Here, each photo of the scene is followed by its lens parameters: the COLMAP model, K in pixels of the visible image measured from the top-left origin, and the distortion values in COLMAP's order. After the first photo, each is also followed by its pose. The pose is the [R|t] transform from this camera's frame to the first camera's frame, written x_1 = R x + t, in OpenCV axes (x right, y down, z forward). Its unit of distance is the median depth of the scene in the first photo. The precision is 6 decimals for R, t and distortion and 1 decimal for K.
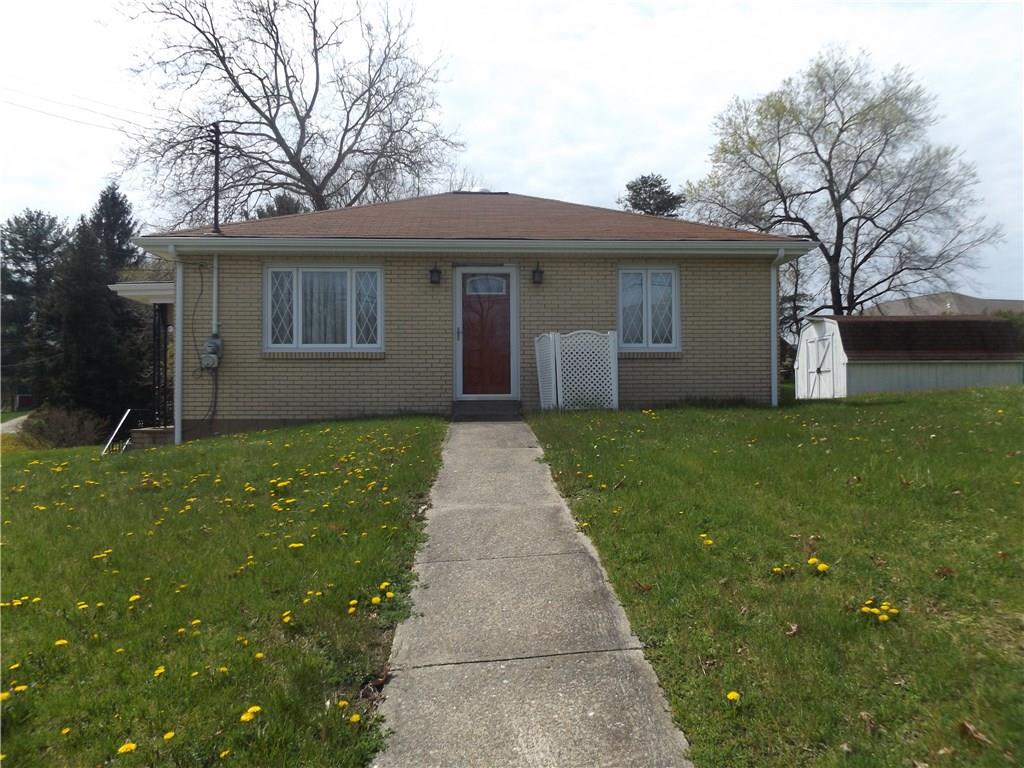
lens RADIAL K [[767.2, 0, 512.0], [0, 767.2, 384.0], [0, 0, 1]] dist [0.008518, 0.001652]
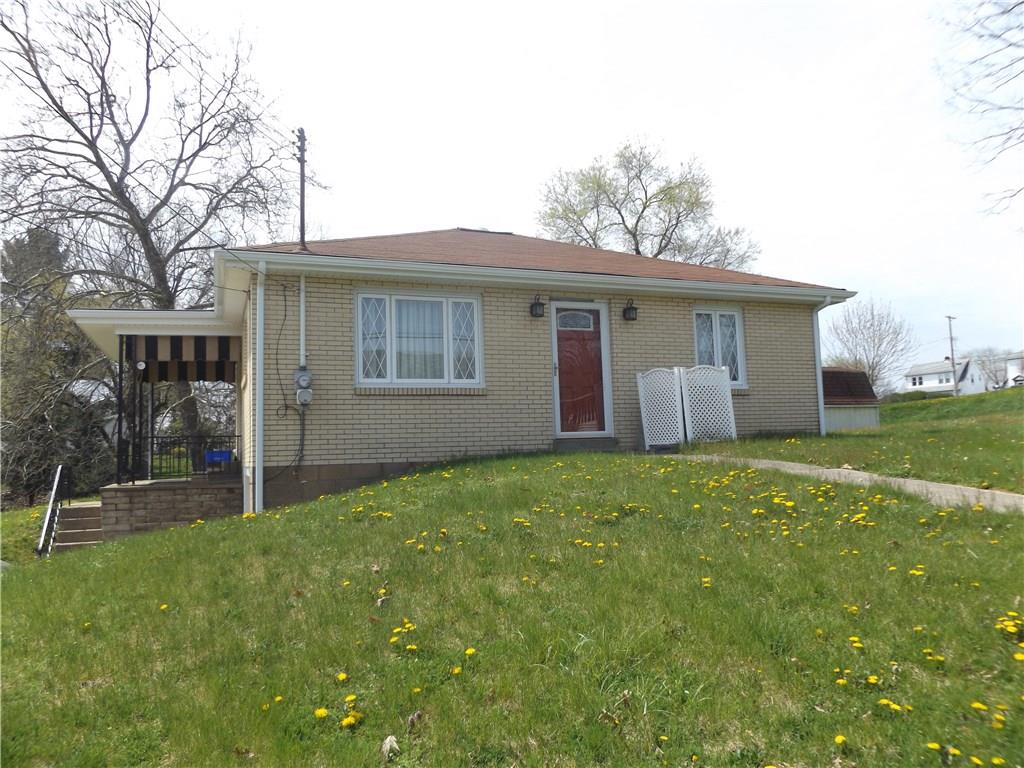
lens RADIAL K [[770.4, 0, 512.0], [0, 770.4, 384.0], [0, 0, 1]] dist [-0.001631, 0.001359]
pose [[0.943709, 0.004877, 0.330741, -0.443139], [0.020484, 0.997111, -0.073149, 0.022743], [-0.330142, 0.075806, 0.940882, 0.106995]]
